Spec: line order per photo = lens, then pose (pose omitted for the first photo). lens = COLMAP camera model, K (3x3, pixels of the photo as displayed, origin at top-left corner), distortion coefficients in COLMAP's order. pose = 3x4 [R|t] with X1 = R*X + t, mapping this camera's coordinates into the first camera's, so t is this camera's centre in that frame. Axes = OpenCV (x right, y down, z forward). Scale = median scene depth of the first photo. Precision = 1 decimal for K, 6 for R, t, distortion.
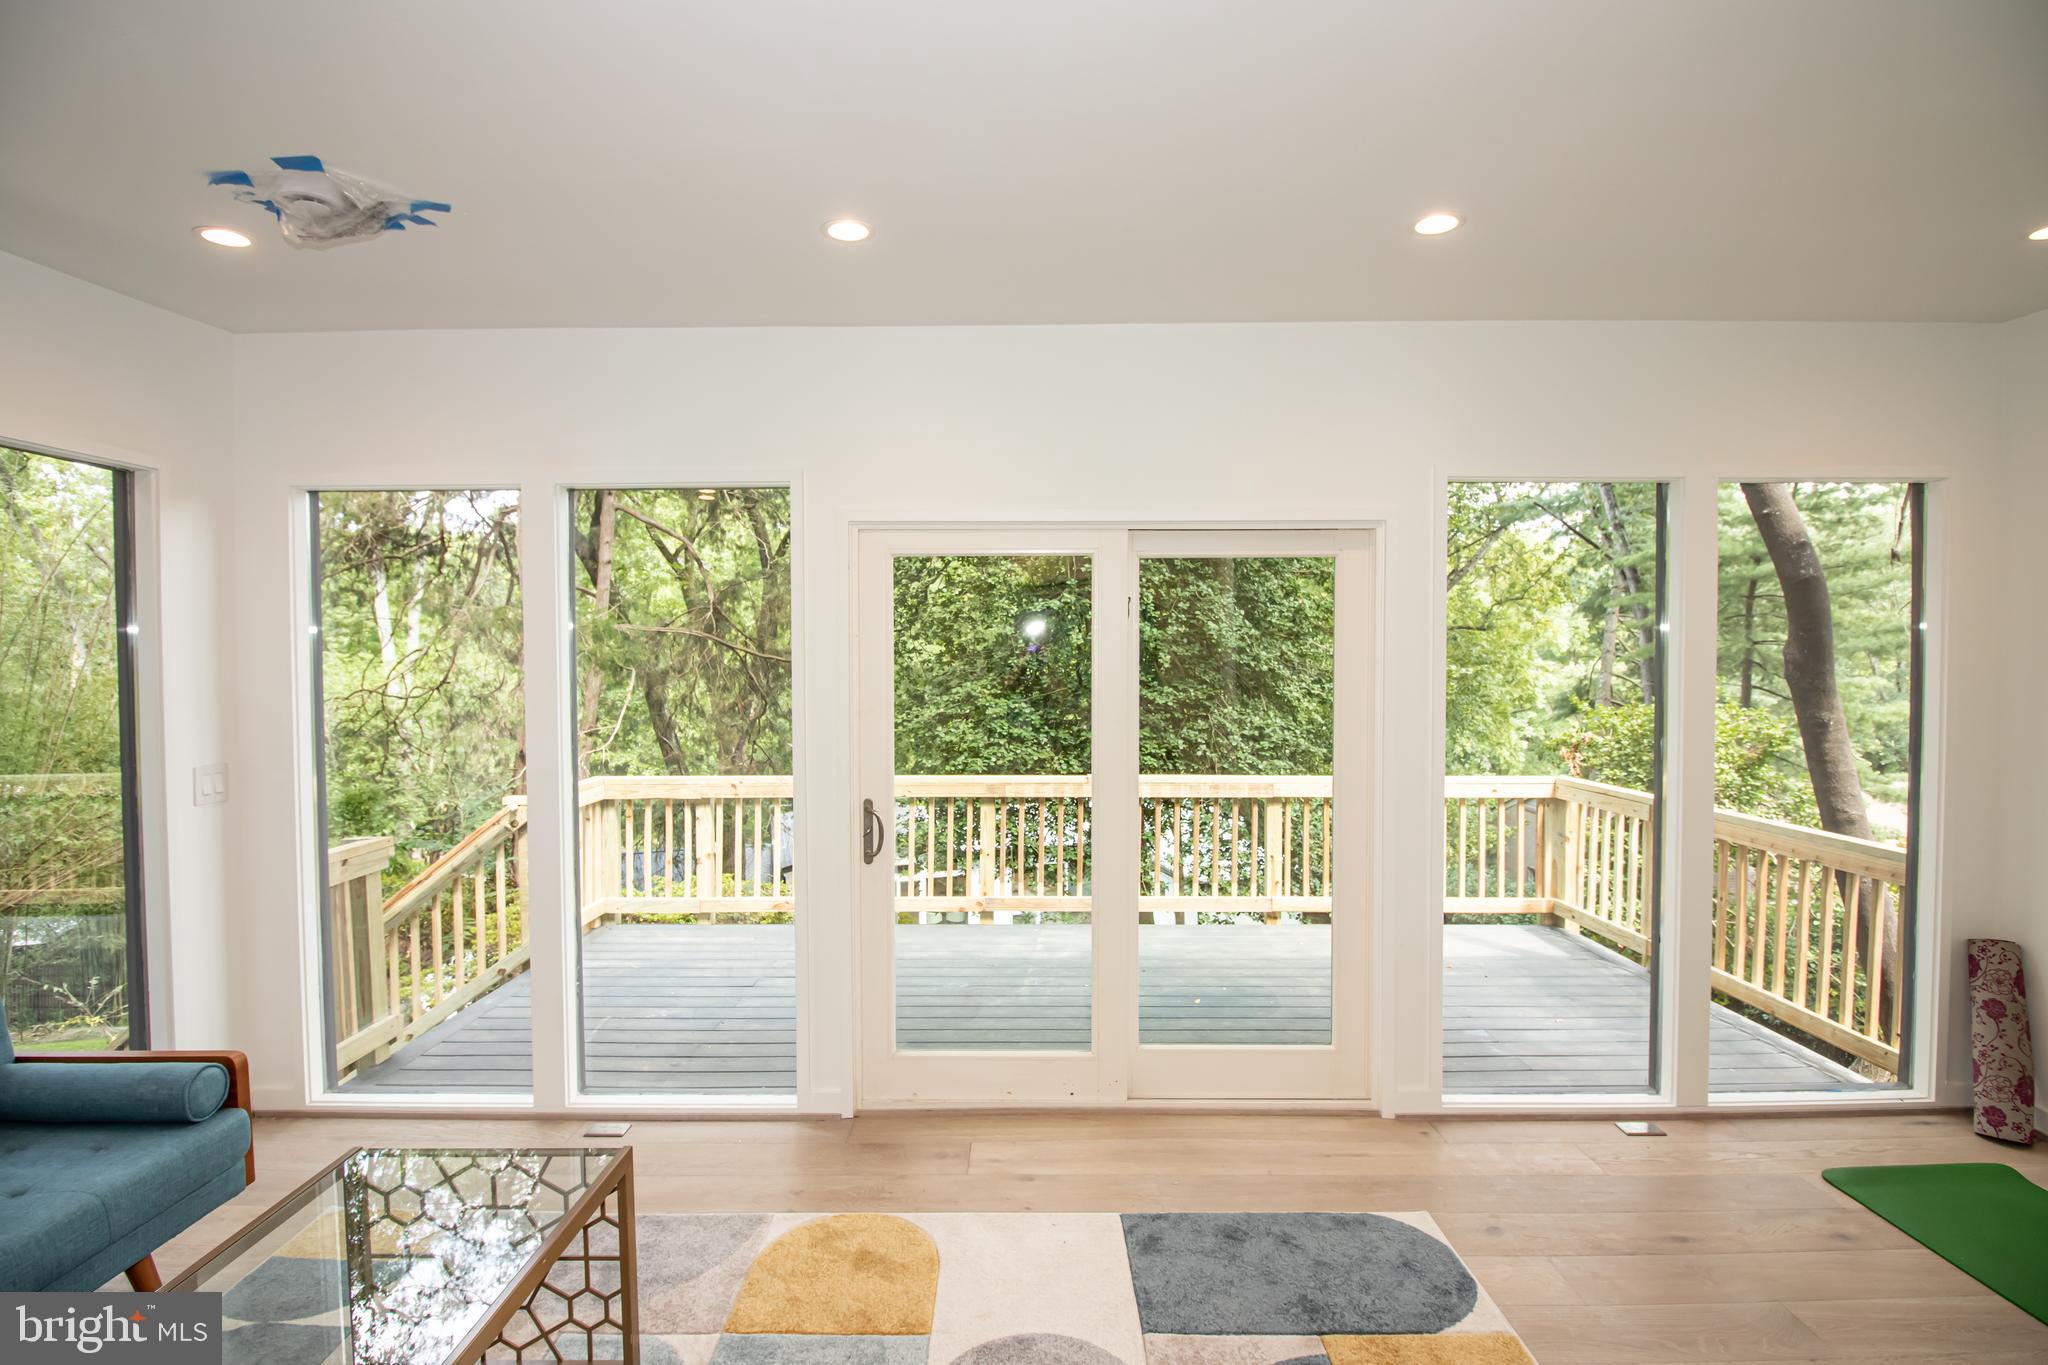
lens RADIAL K [[969.4, 0, 1024.0], [0, 969.4, 682.5], [0, 0, 1]] dist [-0.001012, -0.000143]
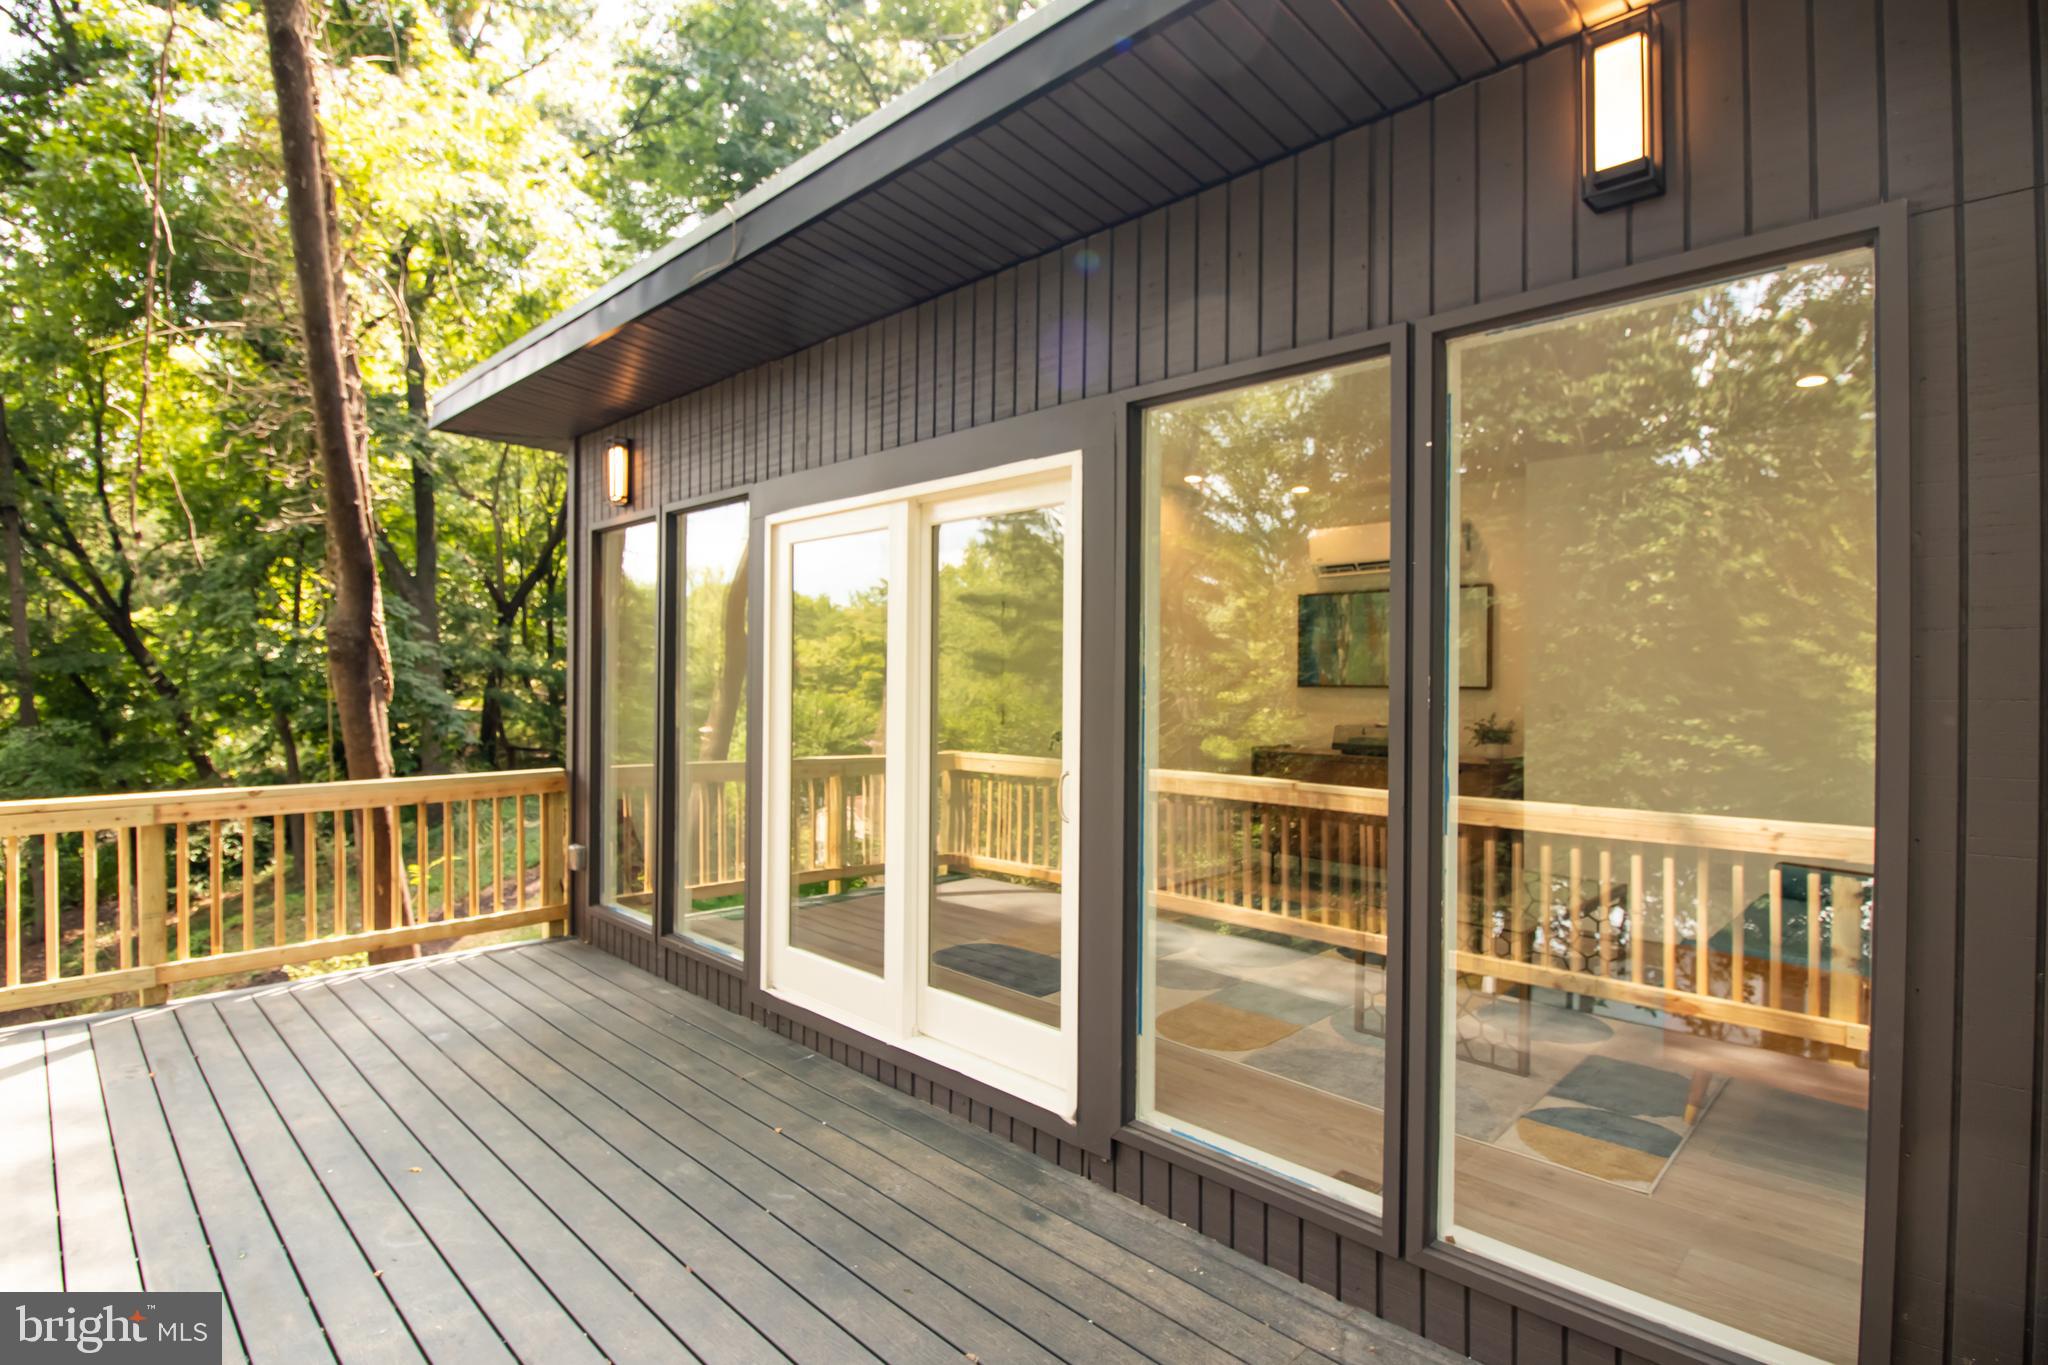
lens RADIAL K [[973.0, 0, 1024.0], [0, 973.0, 682.5], [0, 0, 1]] dist [-0.021850, -0.000626]
pose [[-0.719652, -0.001277, 0.694334, -0.499902], [0.016601, 0.999681, 0.019045, 0.015559], [-0.694136, 0.025233, -0.719401, 1.123901]]
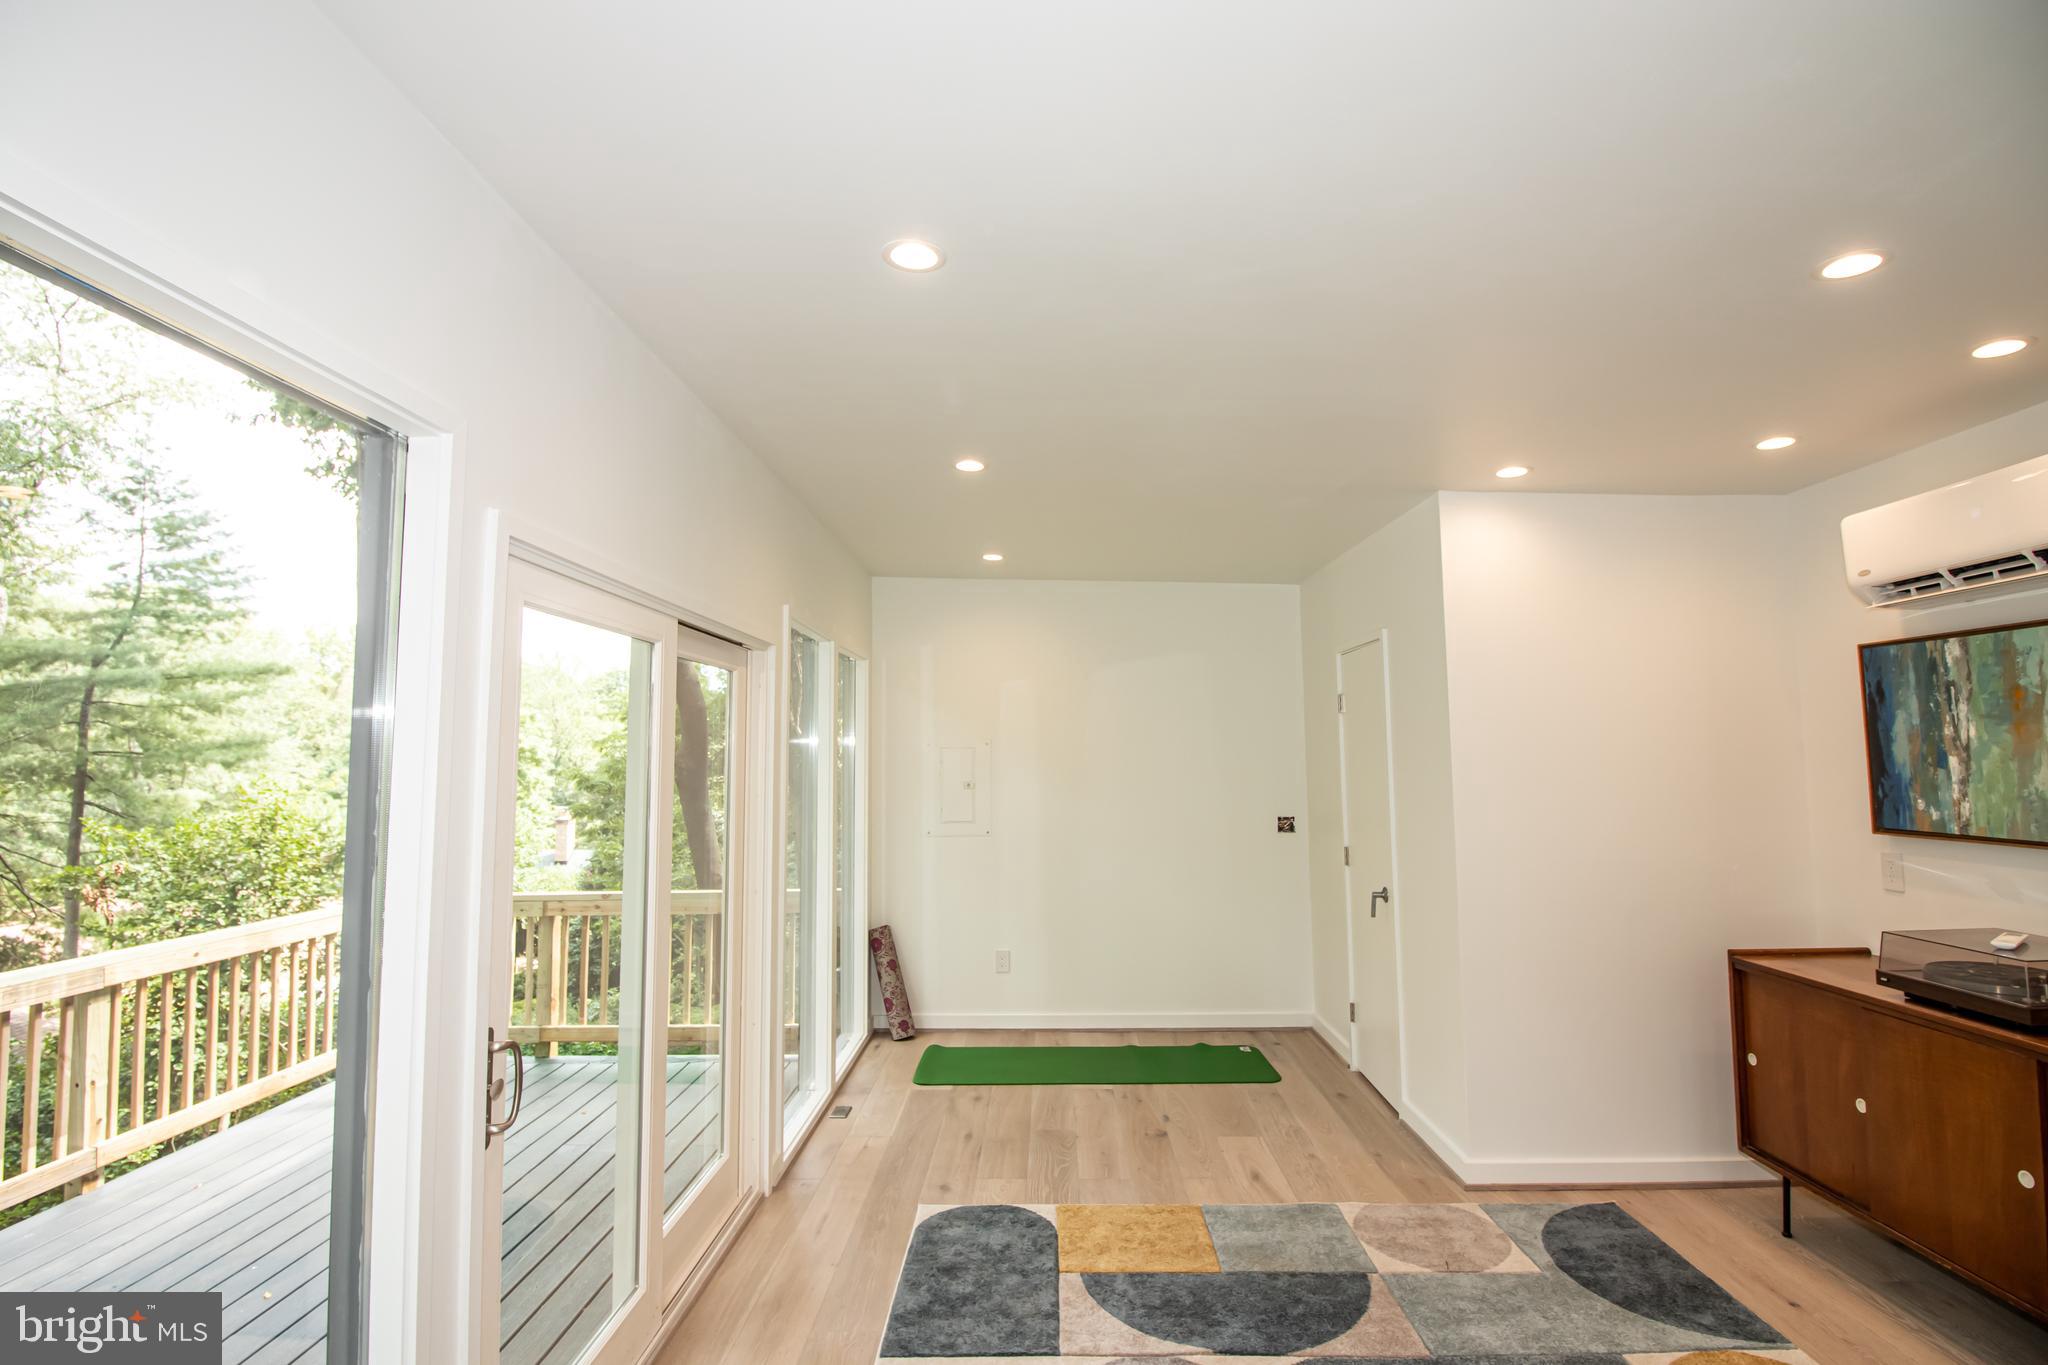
lens RADIAL K [[973.0, 0, 1024.0], [0, 973.0, 682.5], [0, 0, 1]] dist [-0.021850, -0.000626]
pose [[0.000724, 0.079260, 0.996854, -0.486218], [0.036255, 0.996197, -0.079234, -0.017230], [-0.999342, 0.036198, -0.002152, 0.454064]]
